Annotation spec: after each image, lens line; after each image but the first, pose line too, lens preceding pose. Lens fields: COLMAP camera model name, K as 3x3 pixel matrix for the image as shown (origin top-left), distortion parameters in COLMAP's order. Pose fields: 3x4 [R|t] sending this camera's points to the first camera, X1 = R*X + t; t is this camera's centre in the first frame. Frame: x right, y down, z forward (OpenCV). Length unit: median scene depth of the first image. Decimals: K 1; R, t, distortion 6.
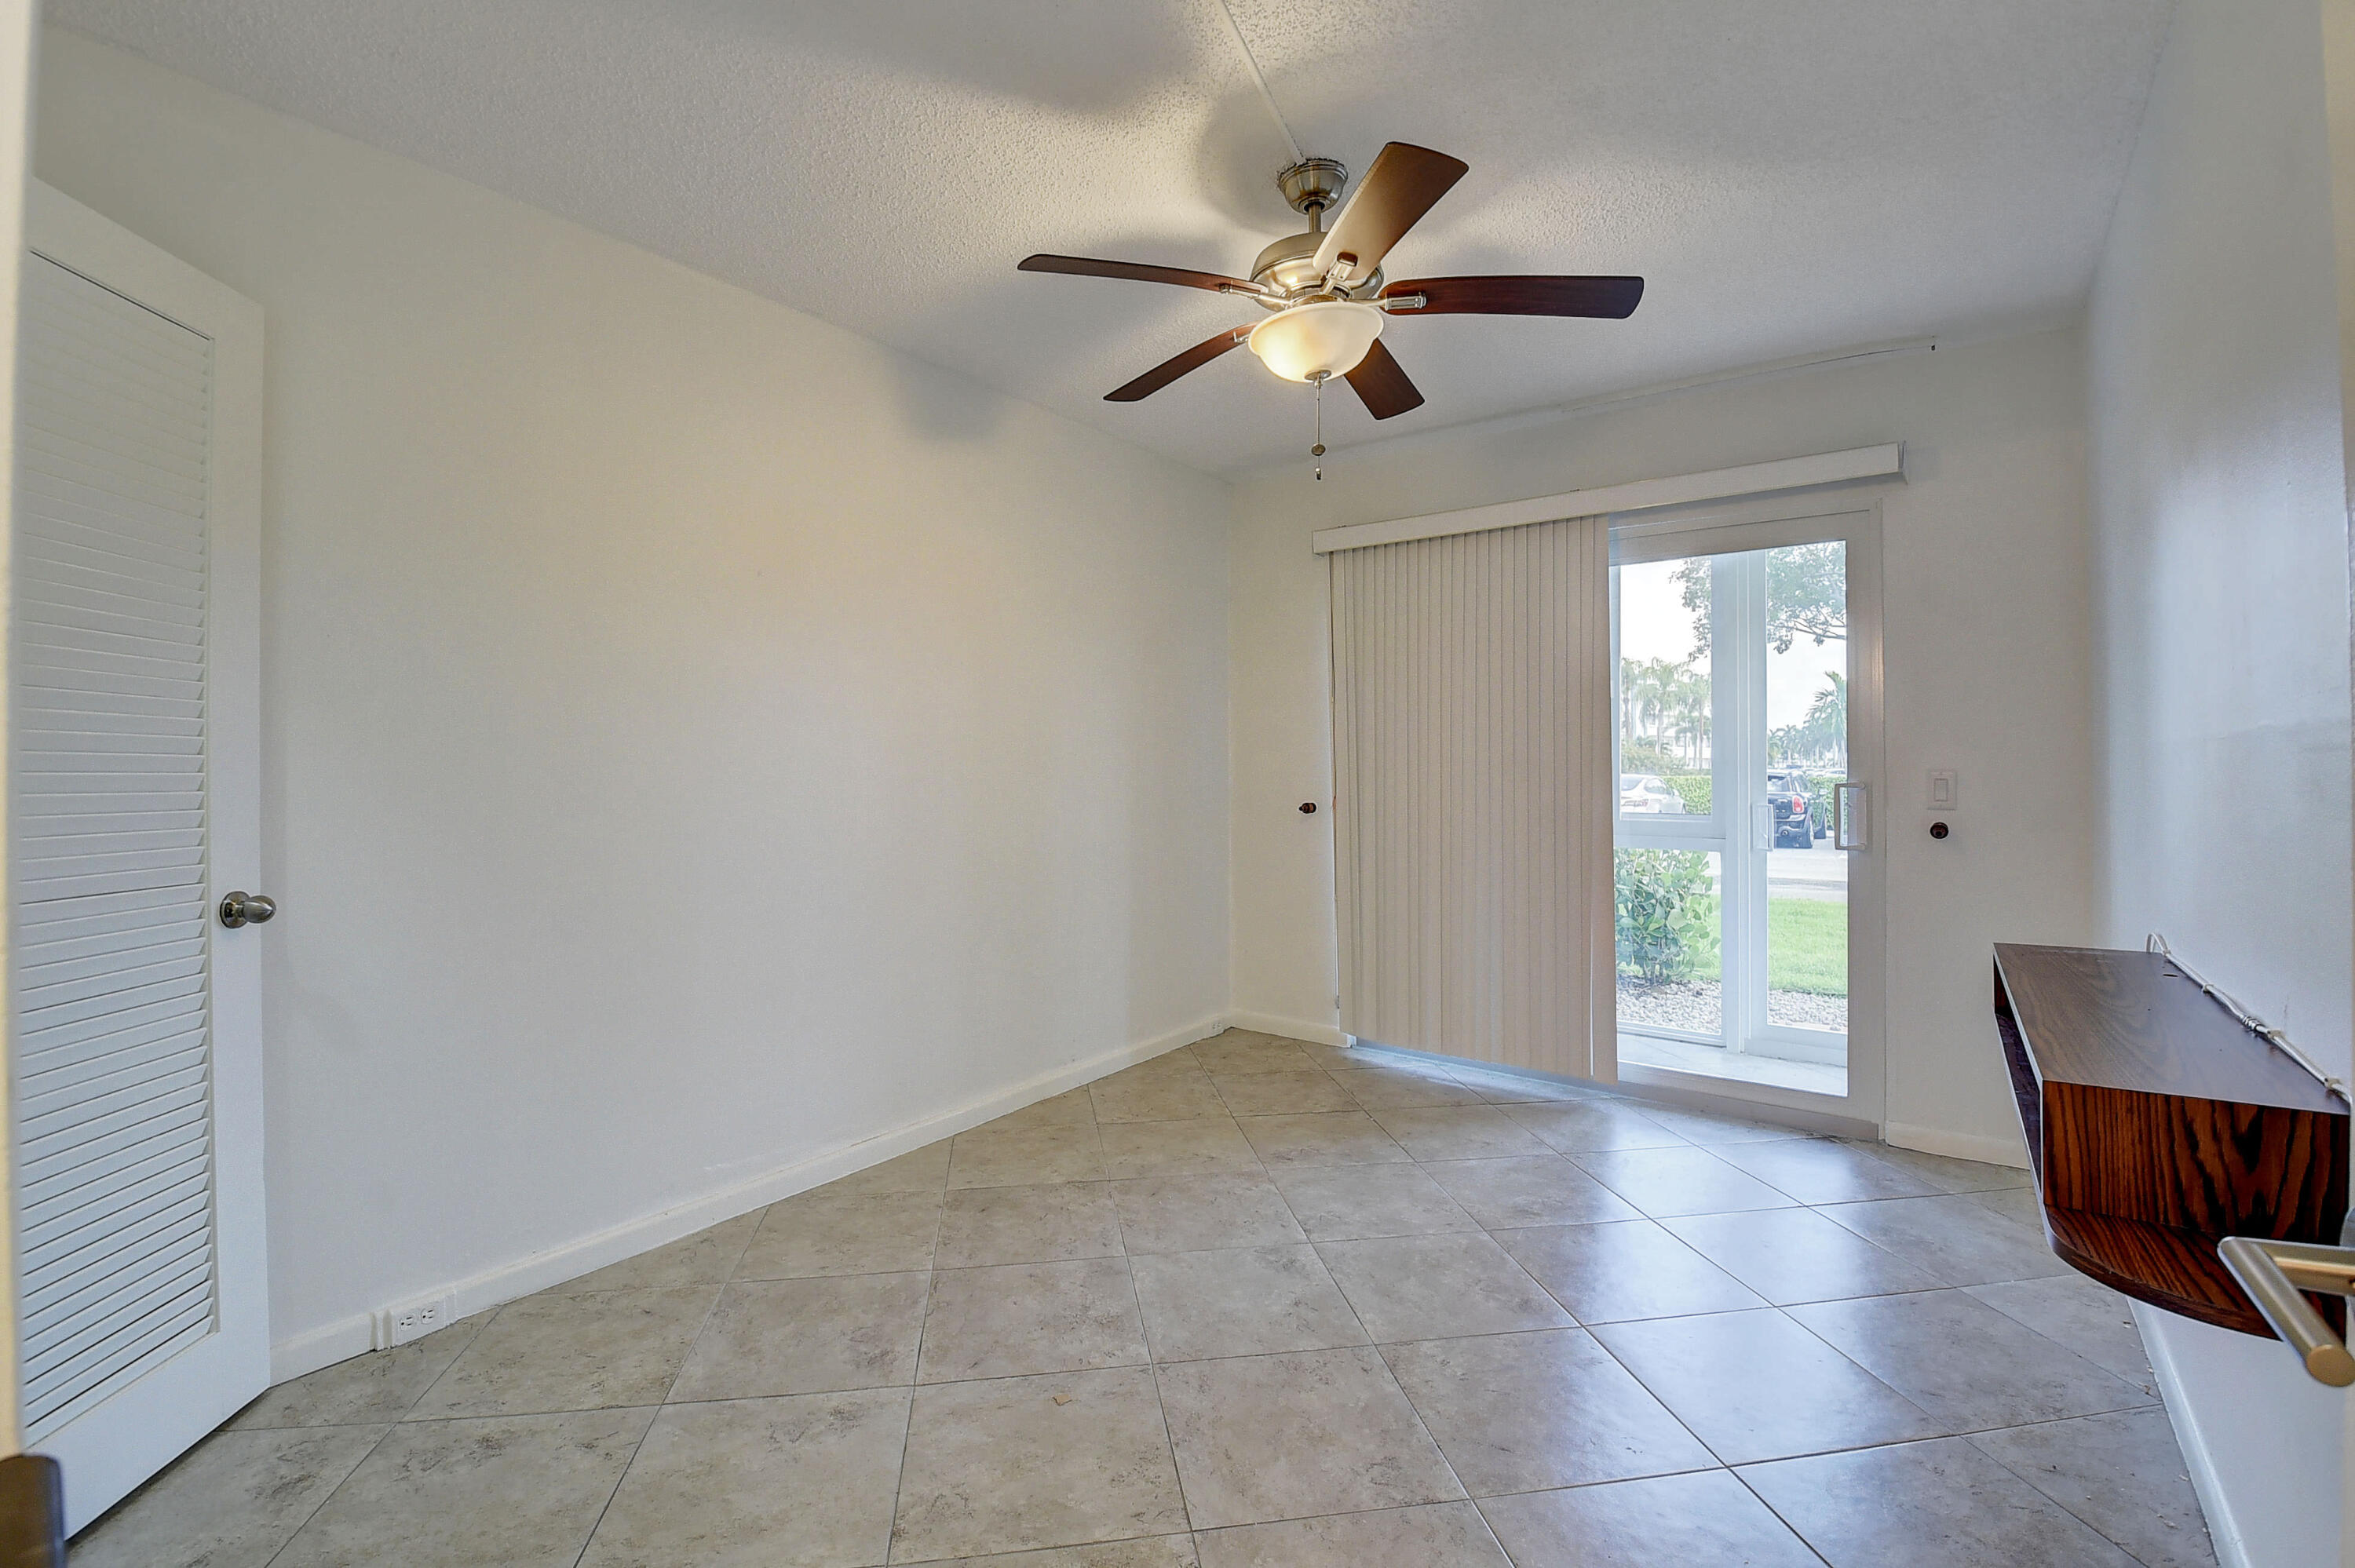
lens RADIAL K [[1045.2, 0, 1170.7], [0, 1045.2, 758.1], [0, 0, 1]] dist [0.018004, -0.024882]
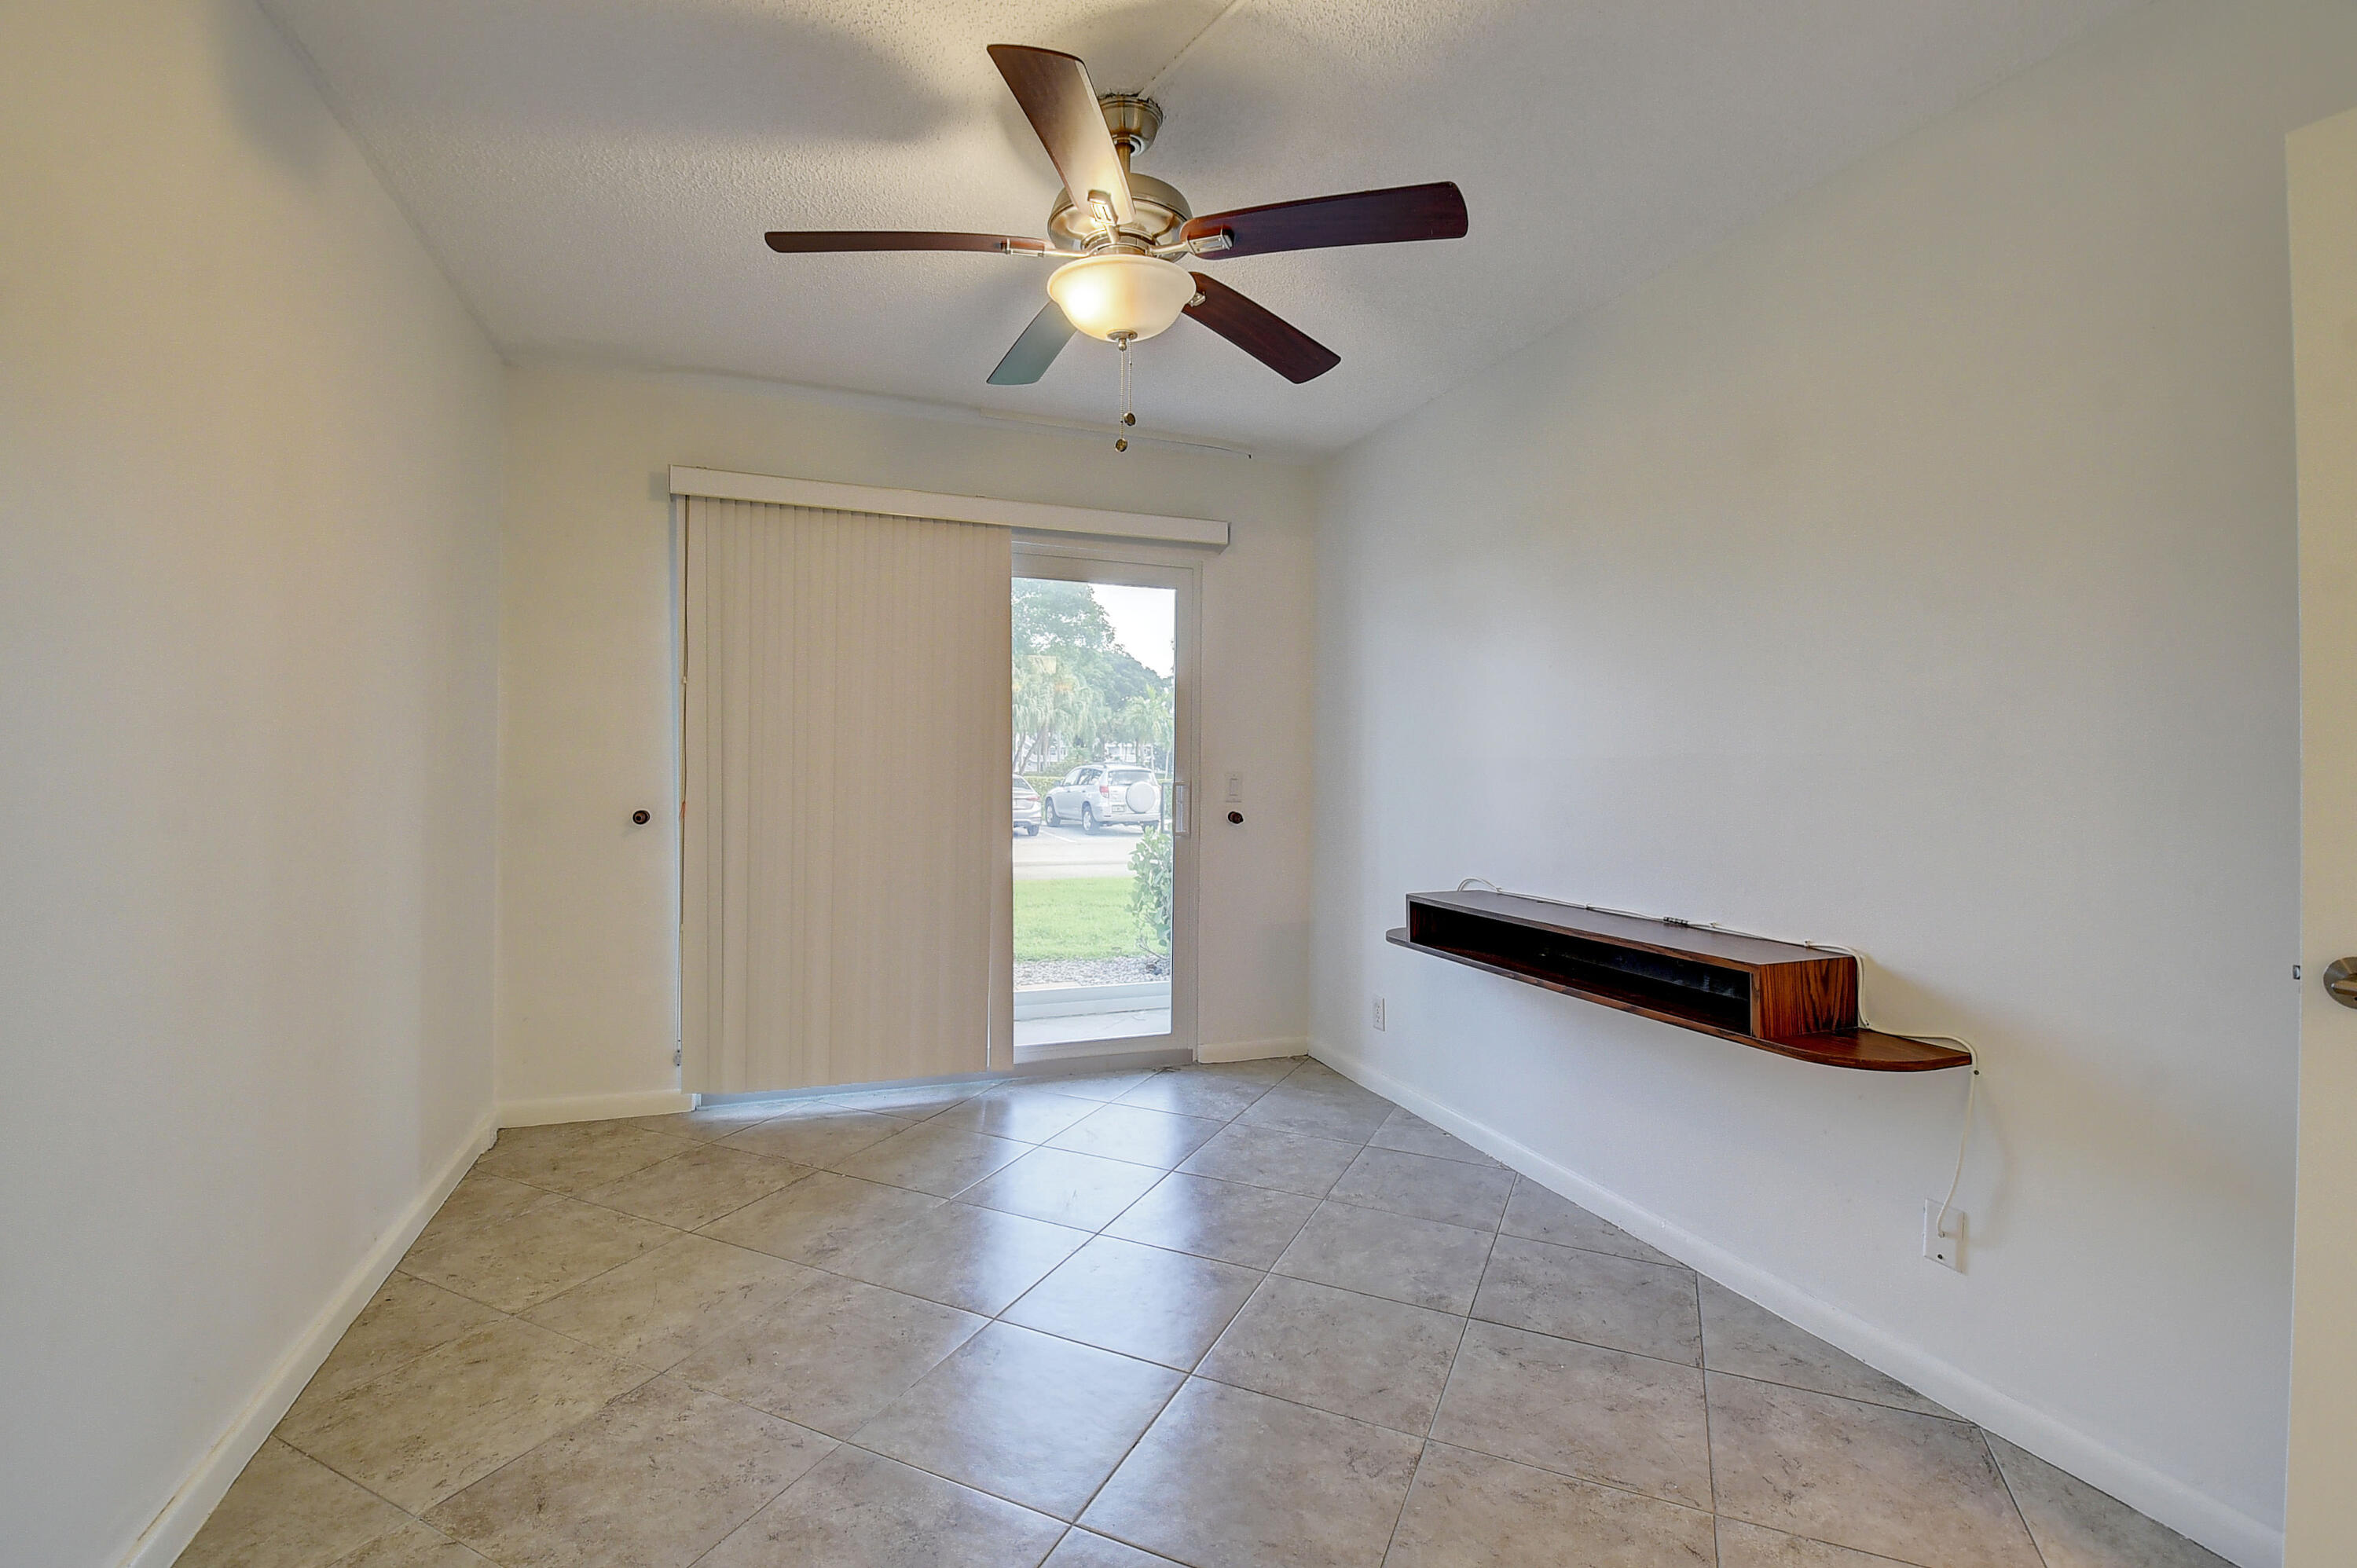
lens RADIAL K [[1037.5, 0, 1180.3], [0, 1037.5, 764.3], [0, 0, 1]] dist [0.060593, -0.072277]
pose [[0.550359, 0.010217, 0.834866, -0.336287], [-0.018002, 0.999838, -0.000369, 0.001894], [-0.834734, -0.014826, 0.550453, 0.265605]]
